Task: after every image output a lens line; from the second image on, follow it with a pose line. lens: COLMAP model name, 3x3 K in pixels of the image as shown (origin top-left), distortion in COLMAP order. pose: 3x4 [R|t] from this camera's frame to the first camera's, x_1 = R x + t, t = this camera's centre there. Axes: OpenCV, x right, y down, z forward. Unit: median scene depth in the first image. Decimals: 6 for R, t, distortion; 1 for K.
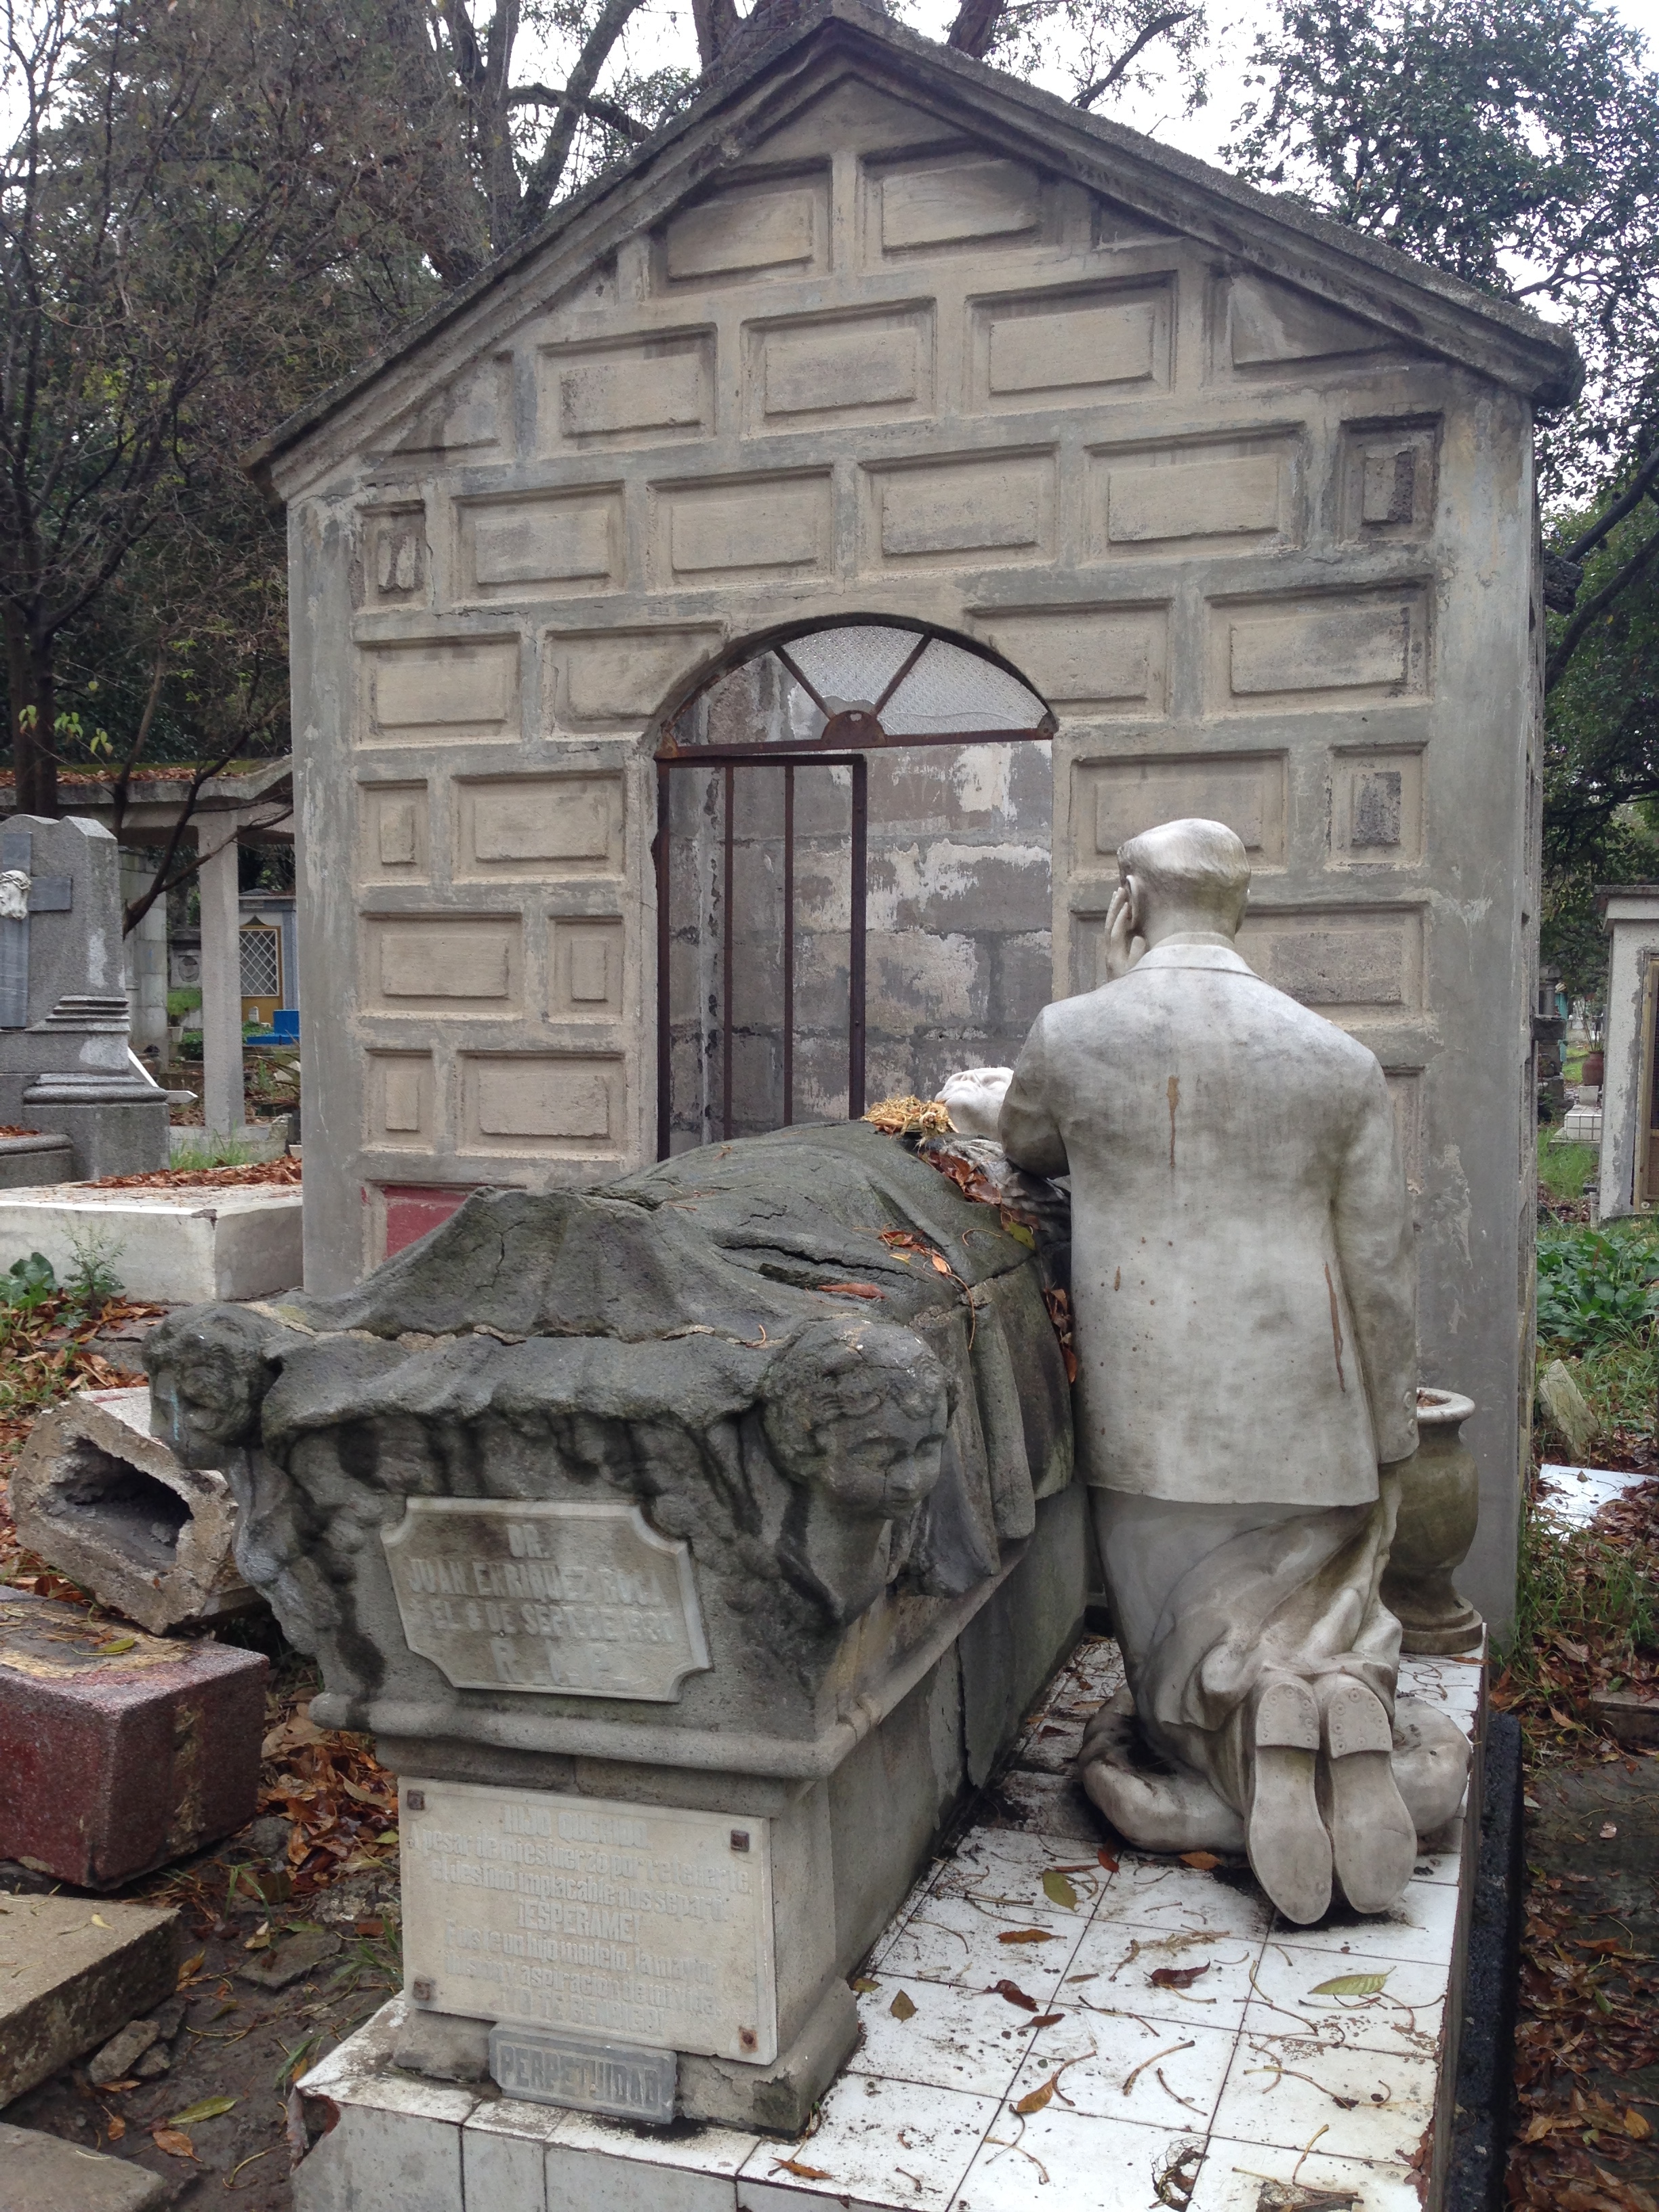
lens RADIAL K [[2093.0, 0, 813.5], [0, 2093.0, 1084.6], [0, 0, 1]] dist [0.026161, 0.000000]
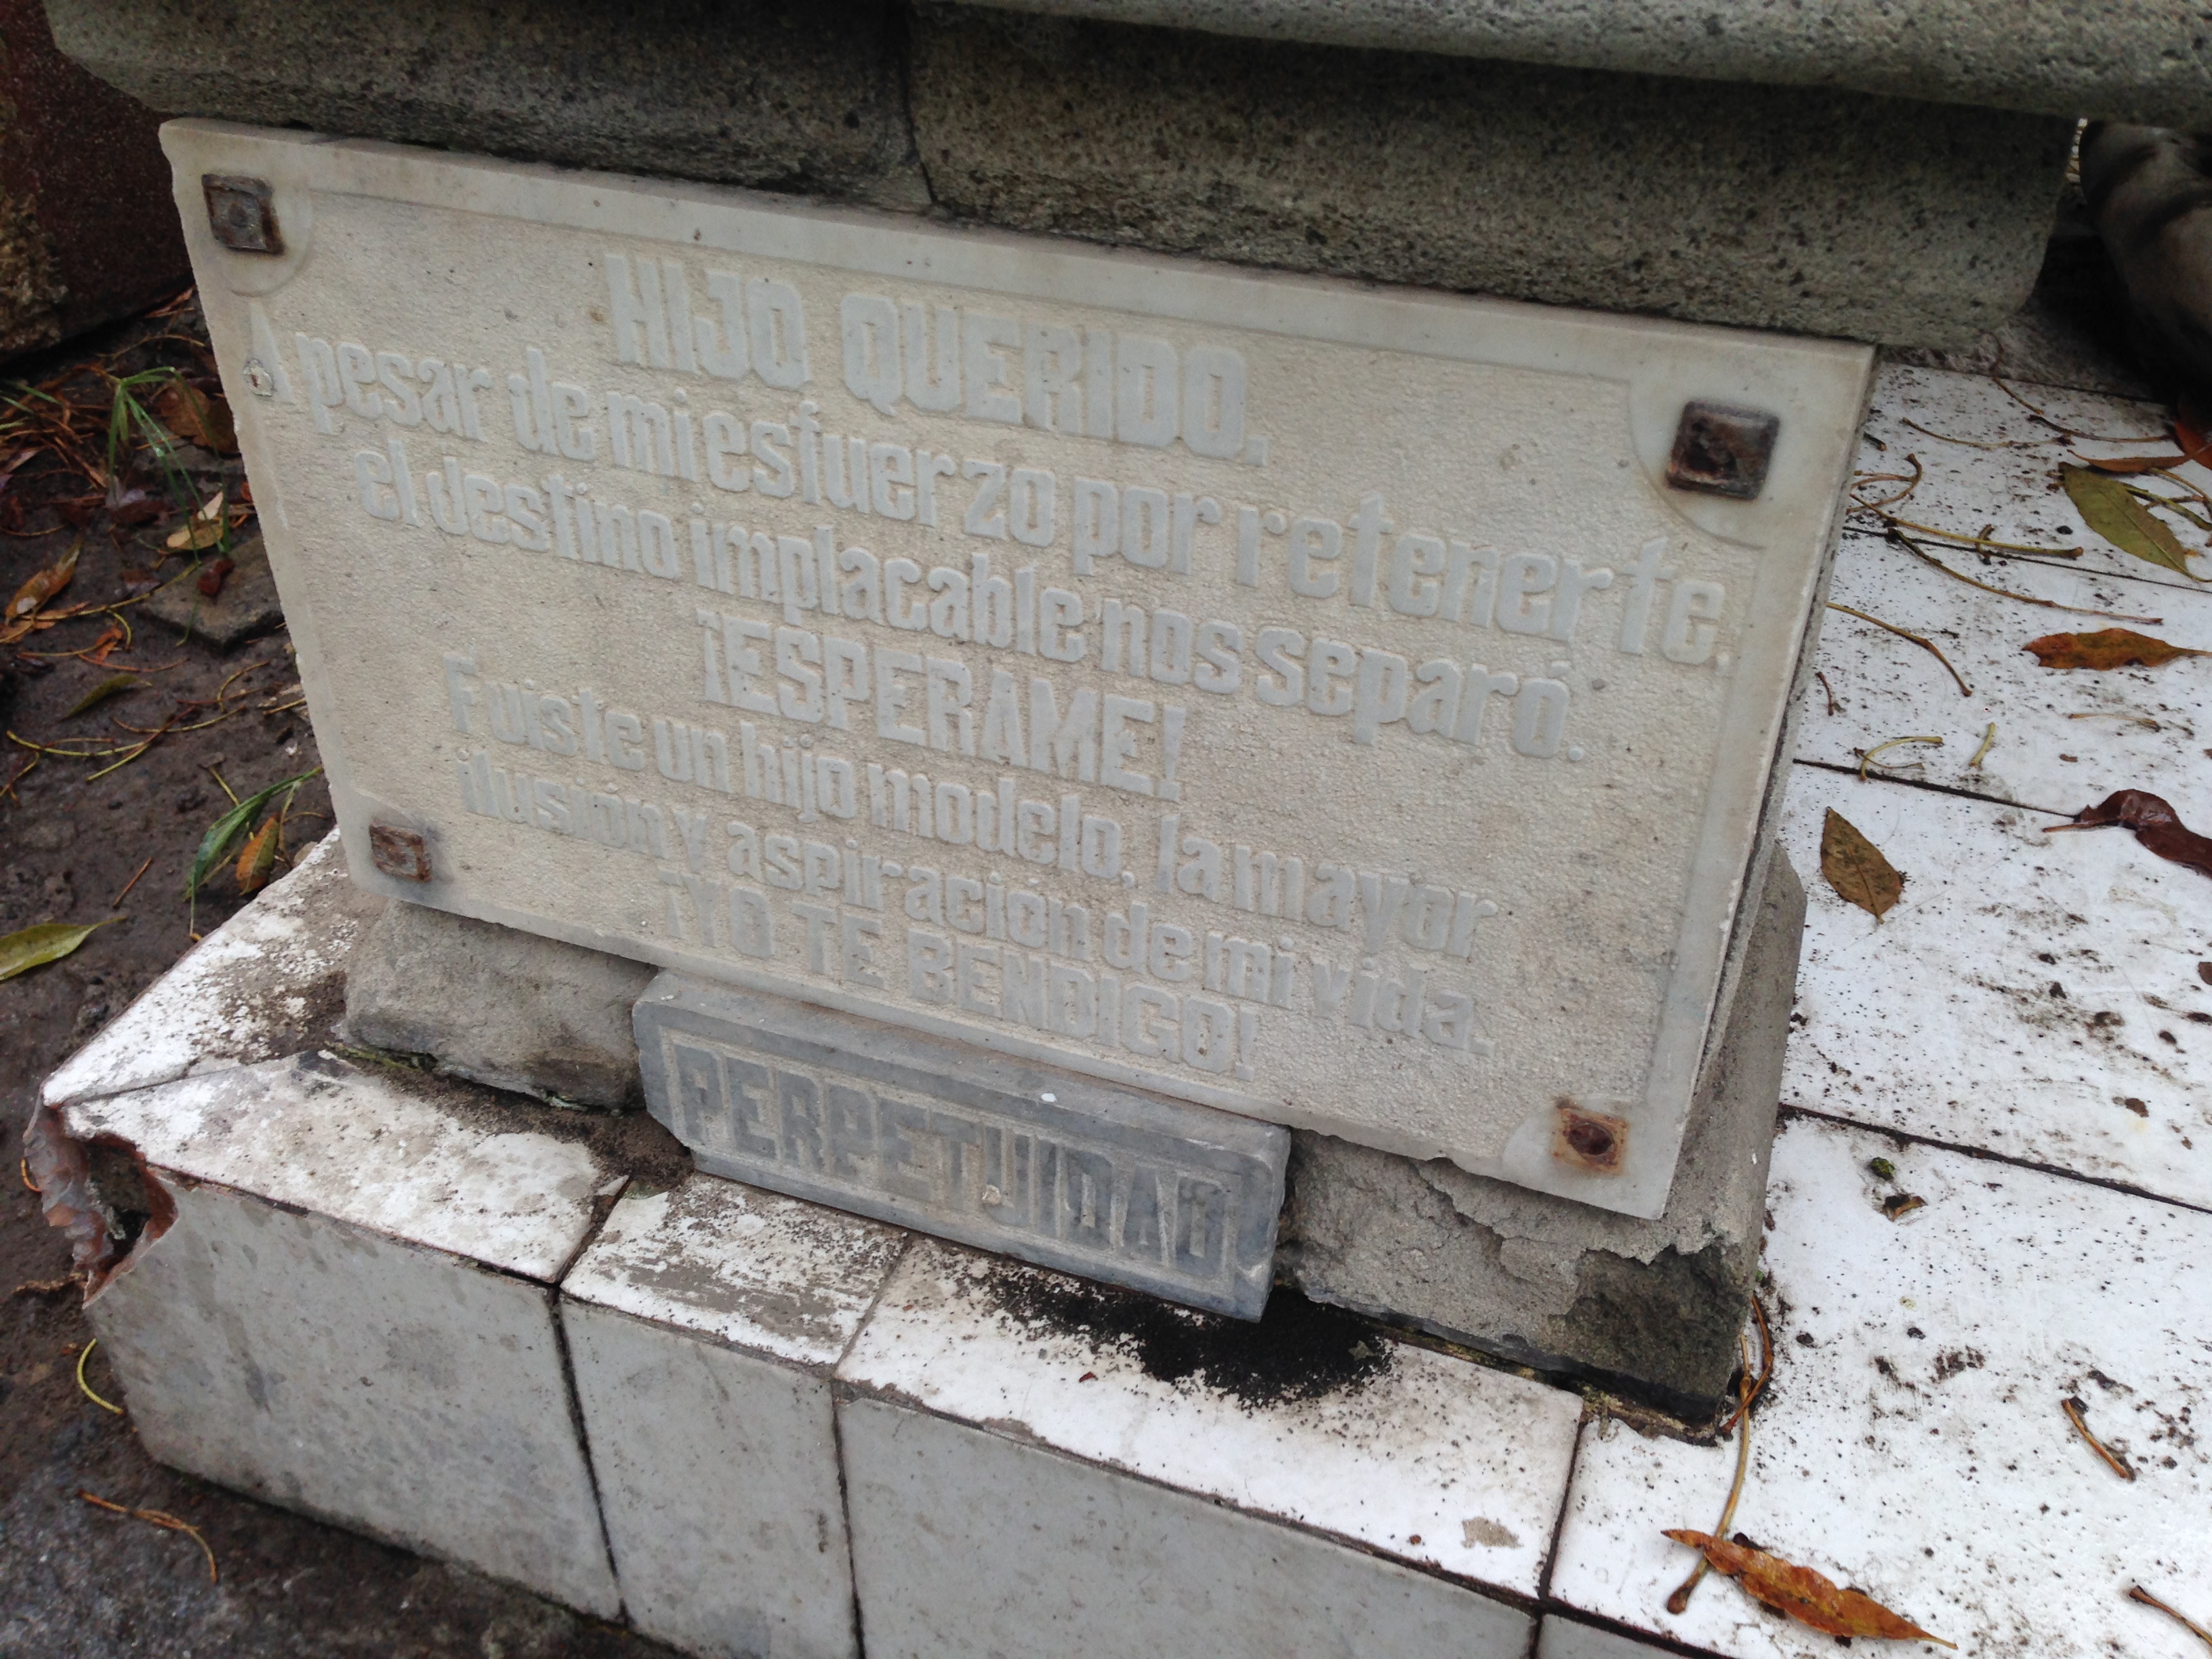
lens RADIAL K [[2093.0, 0, 1103.2], [0, 2093.0, 809.0], [0, 0, 1]] dist [0.026161, 0.000000]
pose [[0.999475, 0.027381, 0.017343, -0.094406], [-0.032410, 0.840746, 0.540458, 0.267819], [0.000217, -0.540736, 0.841192, 0.771577]]
